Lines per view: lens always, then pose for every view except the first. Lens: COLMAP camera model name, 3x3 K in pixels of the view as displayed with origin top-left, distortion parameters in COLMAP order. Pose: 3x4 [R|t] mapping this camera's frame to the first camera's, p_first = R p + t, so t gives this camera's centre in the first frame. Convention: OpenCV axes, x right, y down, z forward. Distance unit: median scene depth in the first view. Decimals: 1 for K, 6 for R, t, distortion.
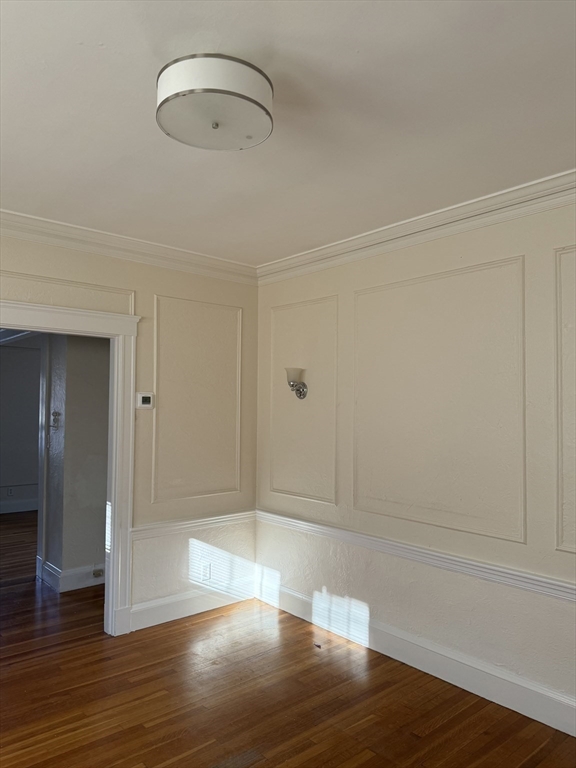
lens RADIAL K [[540.0, 0, 288.0], [0, 540.0, 384.0], [0, 0, 1]] dist [0.044857, -0.001007]
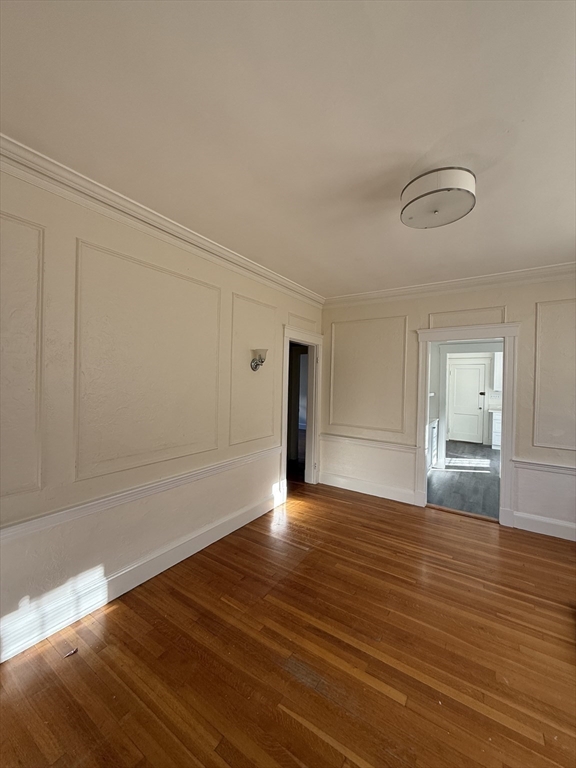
lens RADIAL K [[307.7, 0, 288.0], [0, 307.7, 384.0], [0, 0, 1]] dist [0.001233, 0.000251]
pose [[-0.265099, -0.033841, 0.963627, -0.587851], [-0.102747, 0.994685, 0.006666, 0.039192], [-0.958731, -0.097243, -0.267167, 1.042199]]
